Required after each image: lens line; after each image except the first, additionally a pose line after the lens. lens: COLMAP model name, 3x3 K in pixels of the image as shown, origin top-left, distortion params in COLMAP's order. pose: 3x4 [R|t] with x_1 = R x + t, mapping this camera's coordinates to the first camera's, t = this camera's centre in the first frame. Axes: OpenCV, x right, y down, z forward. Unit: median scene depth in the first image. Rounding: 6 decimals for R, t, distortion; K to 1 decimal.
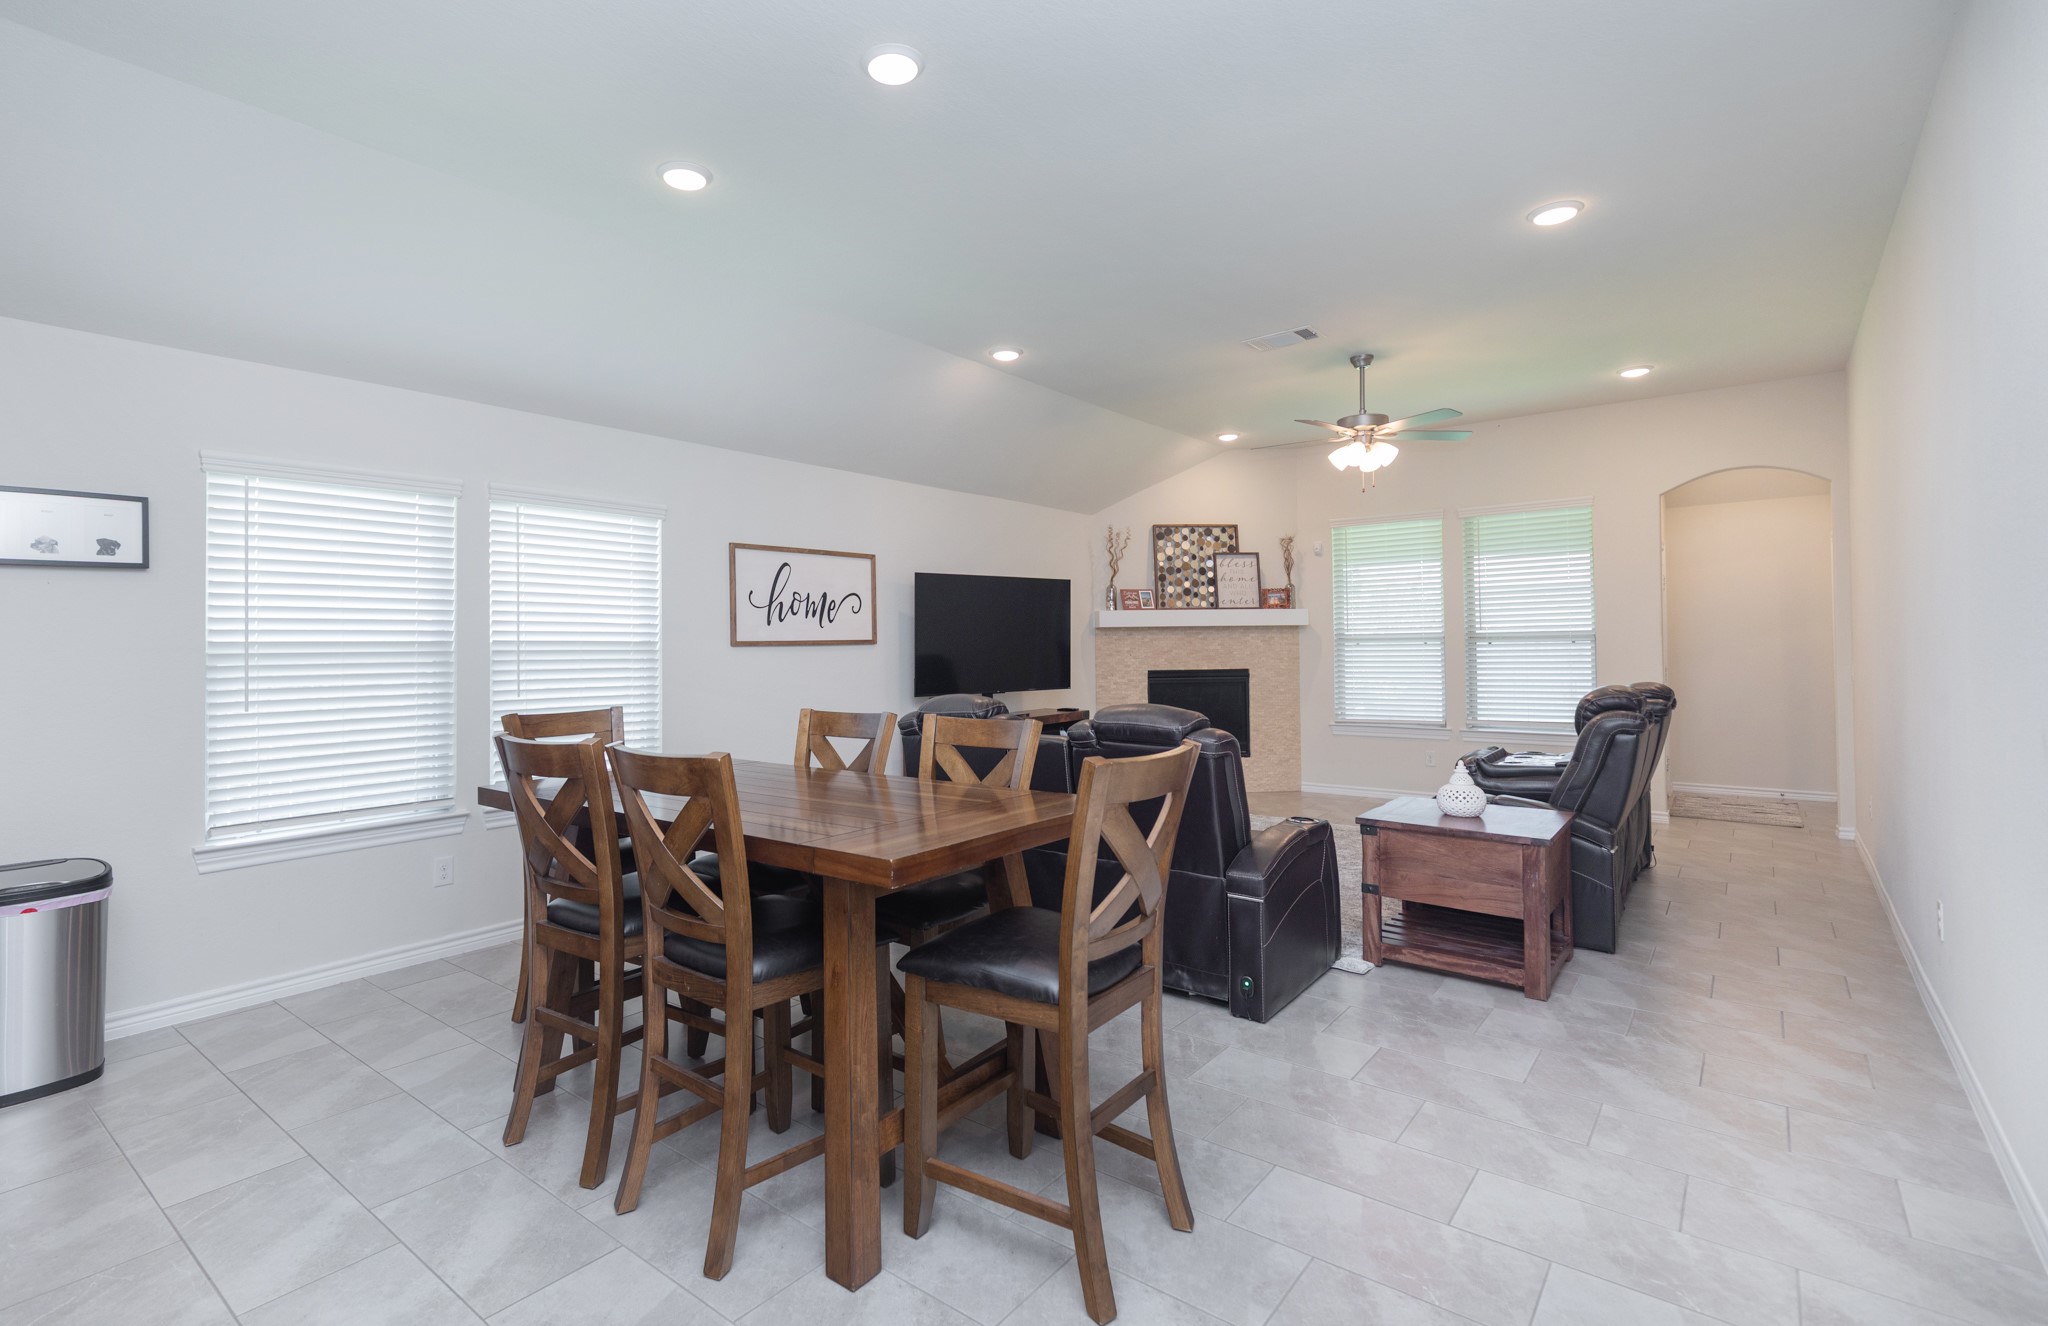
lens RADIAL K [[966.9, 0, 970.7], [0, 966.9, 624.0], [0, 0, 1]] dist [0.009659, 0.000486]
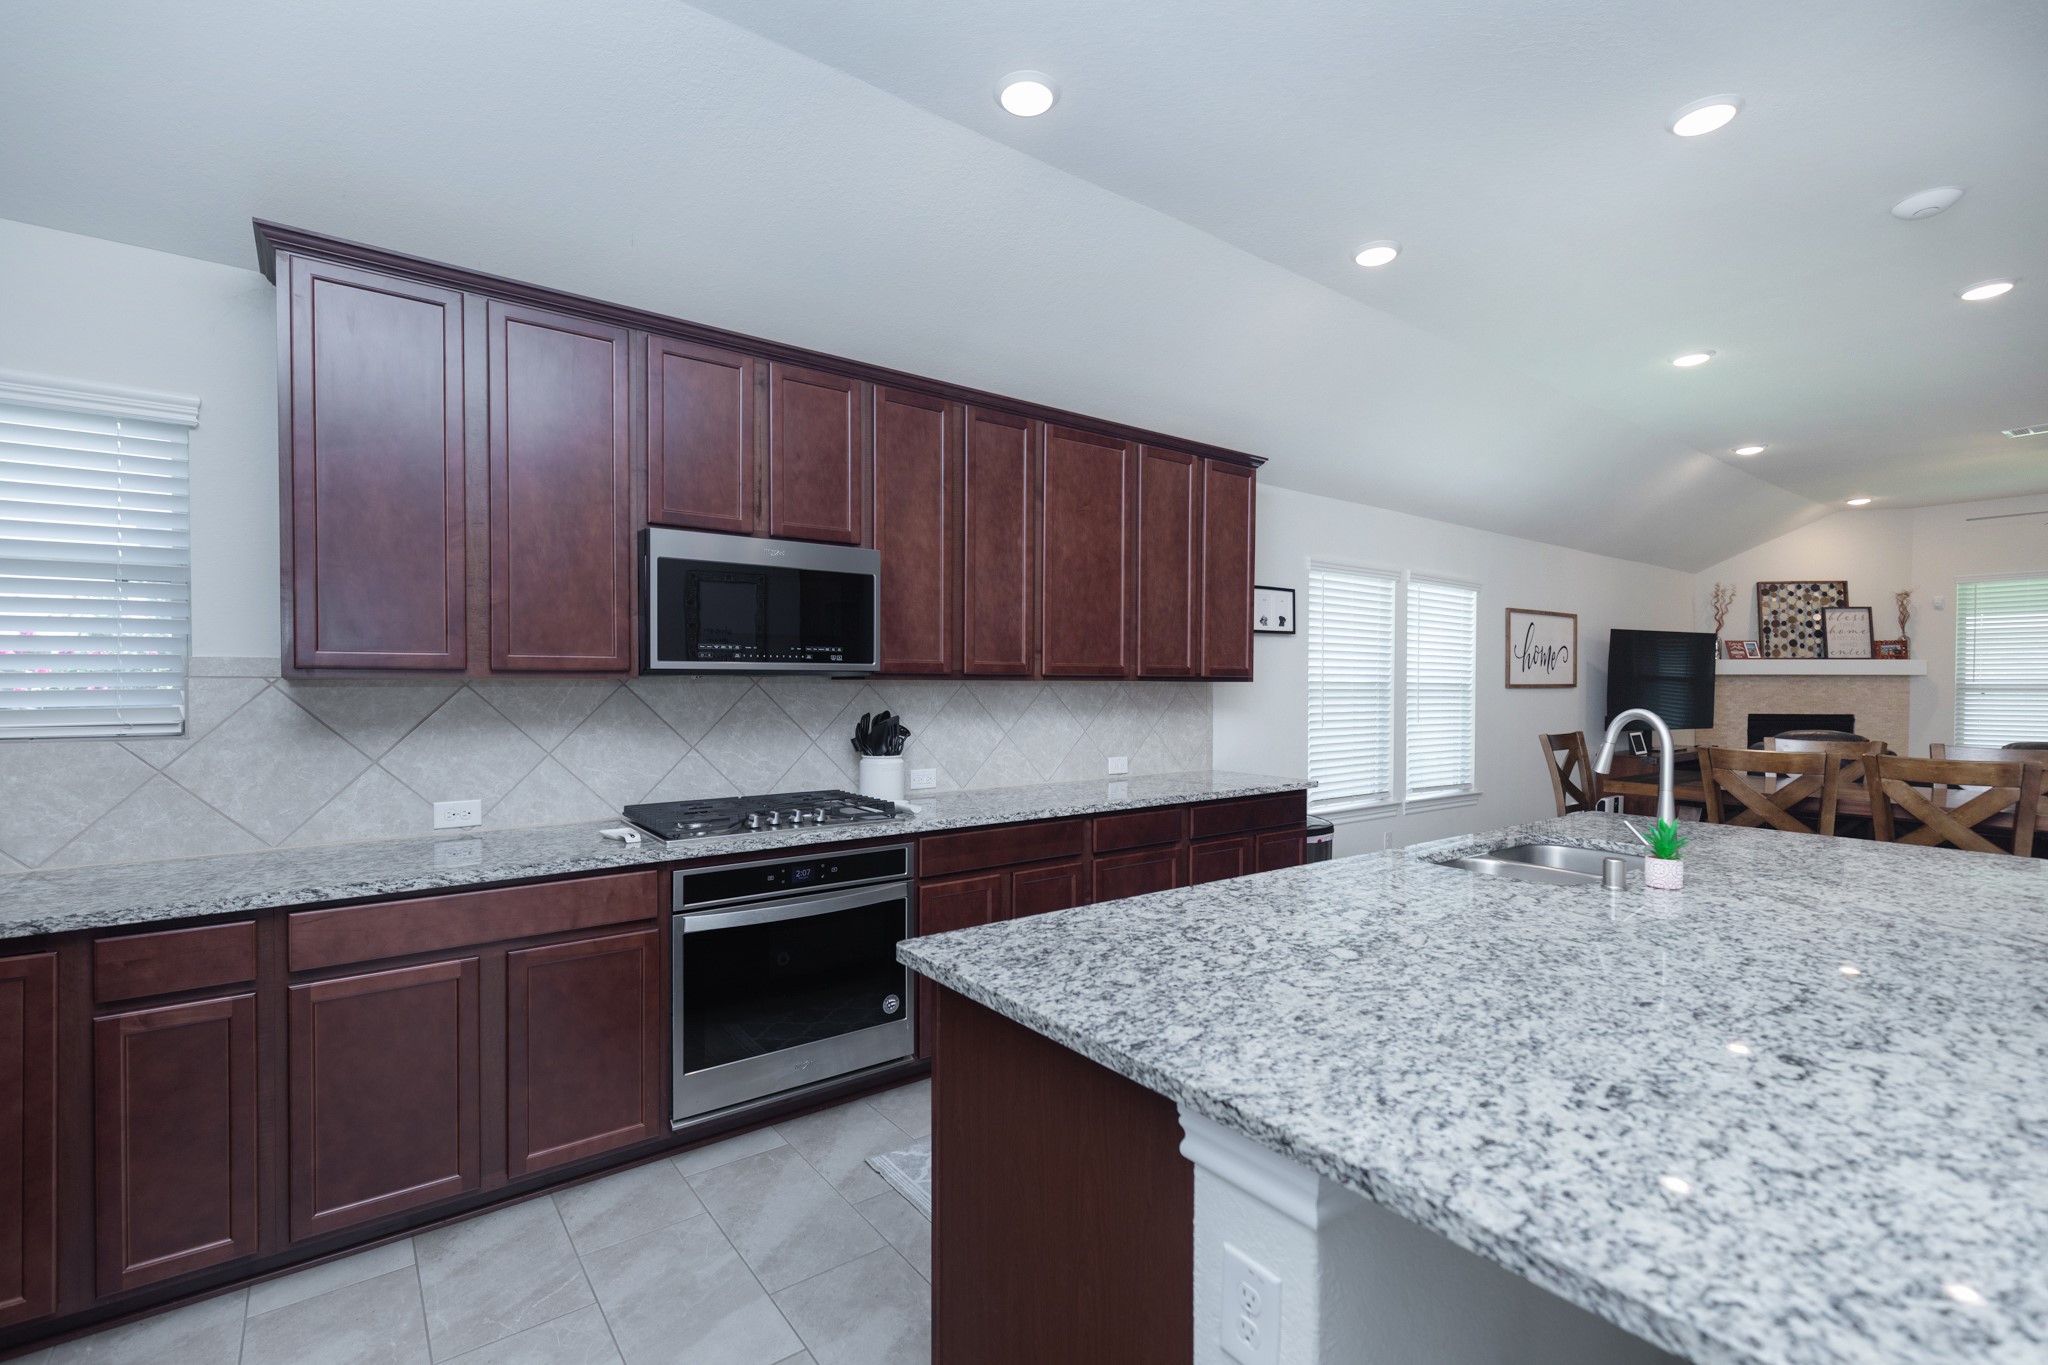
lens RADIAL K [[923.3, 0, 1021.0], [0, 923.3, 689.1], [0, 0, 1]] dist [0.013583, -0.004481]
pose [[0.971883, 0.019083, -0.234691, -0.443264], [-0.011814, 0.999407, 0.032341, -0.005877], [0.235169, -0.028659, 0.971532, -0.269008]]
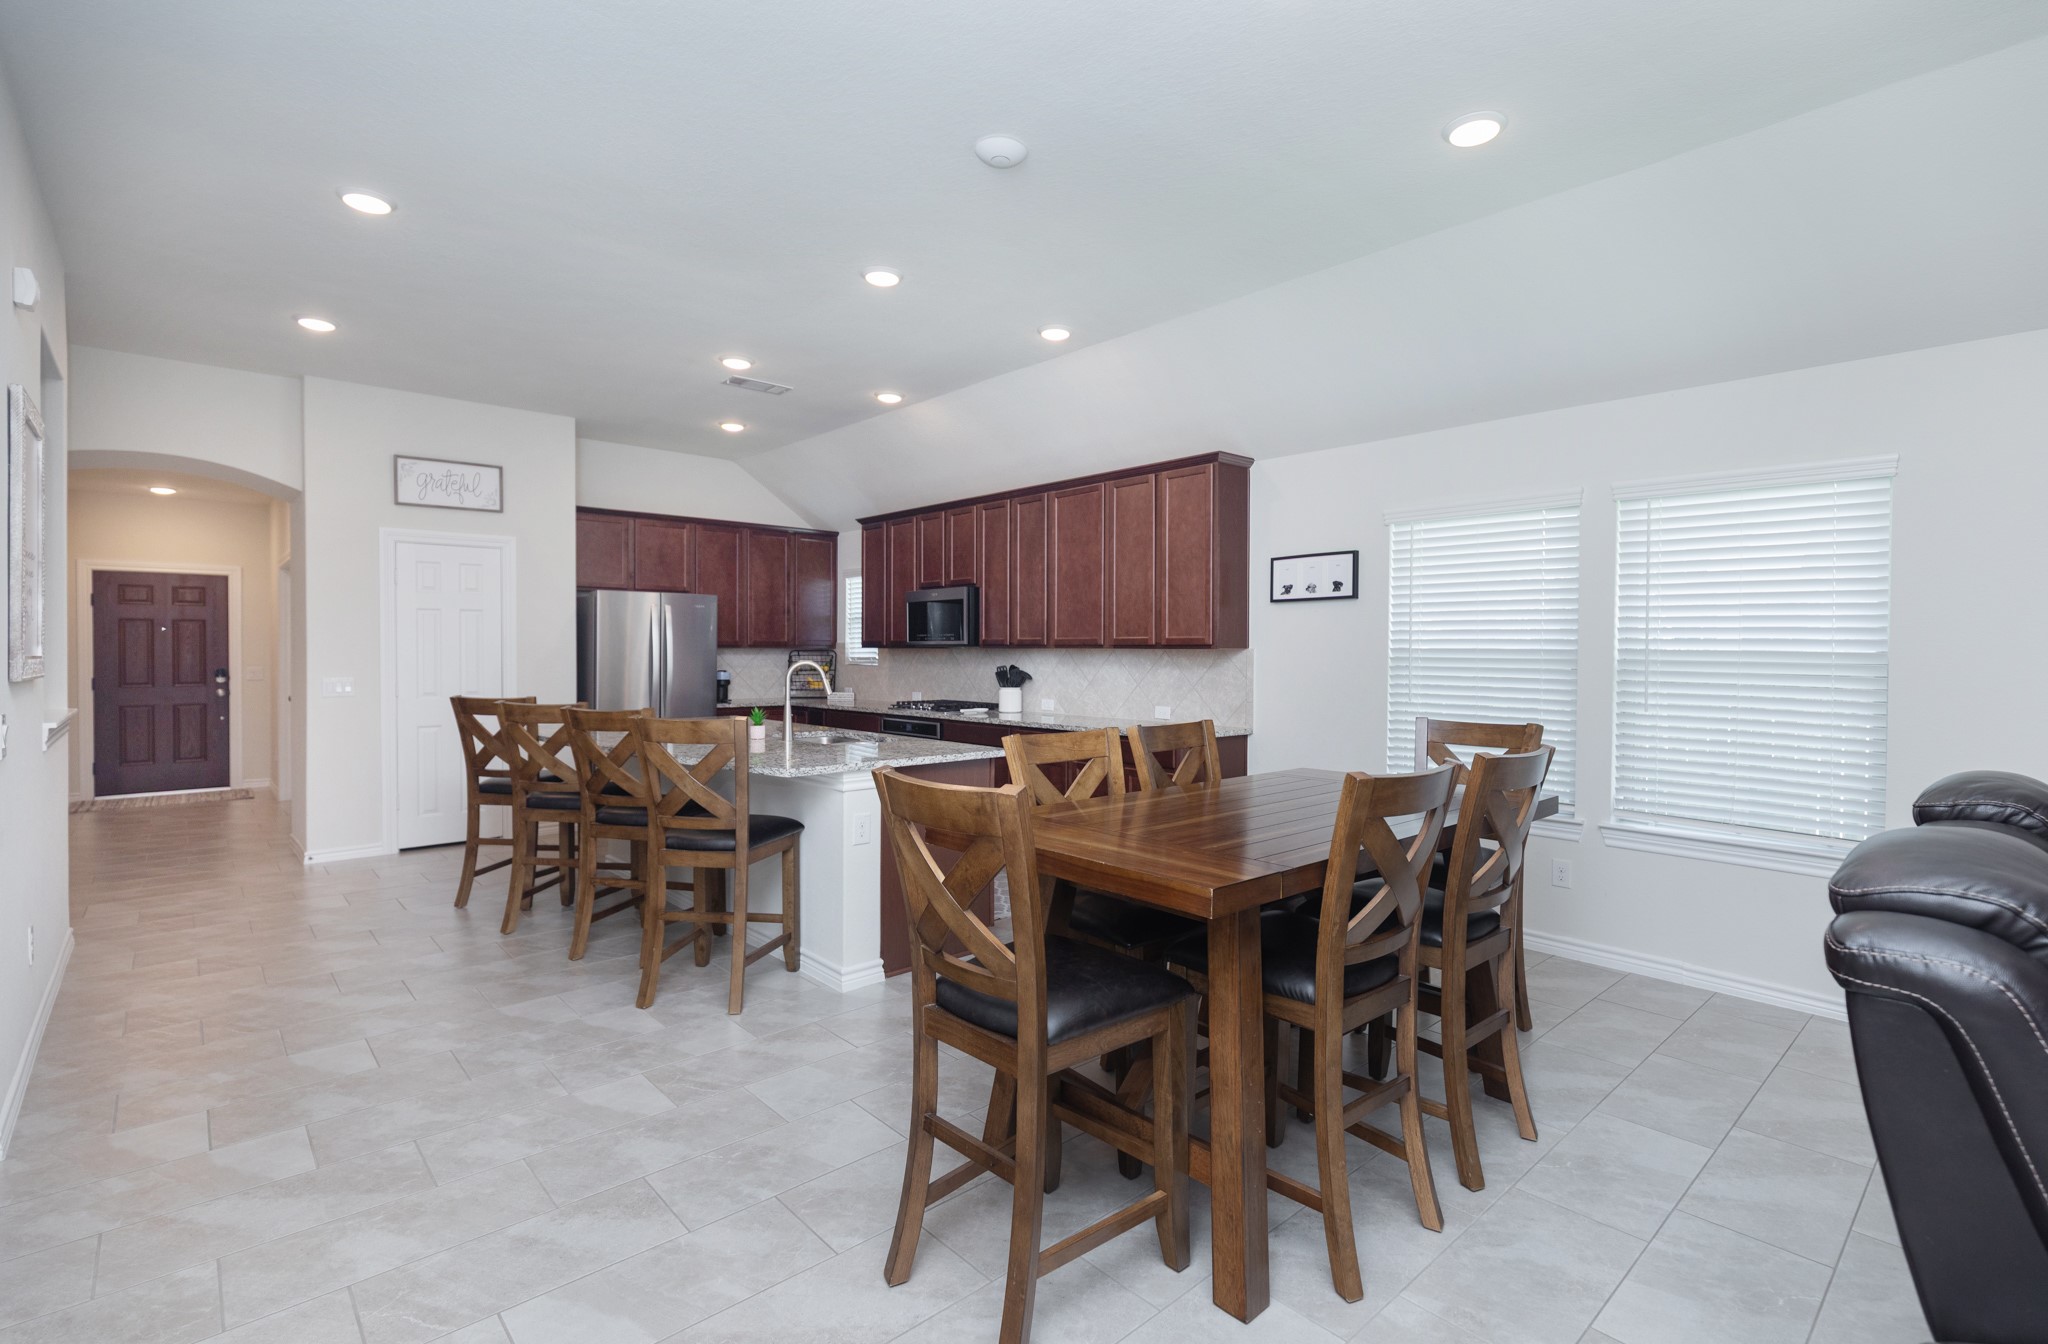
lens RADIAL K [[923.3, 0, 1035.9], [0, 923.3, 661.5], [0, 0, 1]] dist [0.013583, -0.004481]
pose [[-0.141394, 0.022979, -0.989687, 0.295688], [0.018135, 0.999623, 0.020618, 0.000164], [0.989787, -0.015033, -0.141758, 0.344560]]
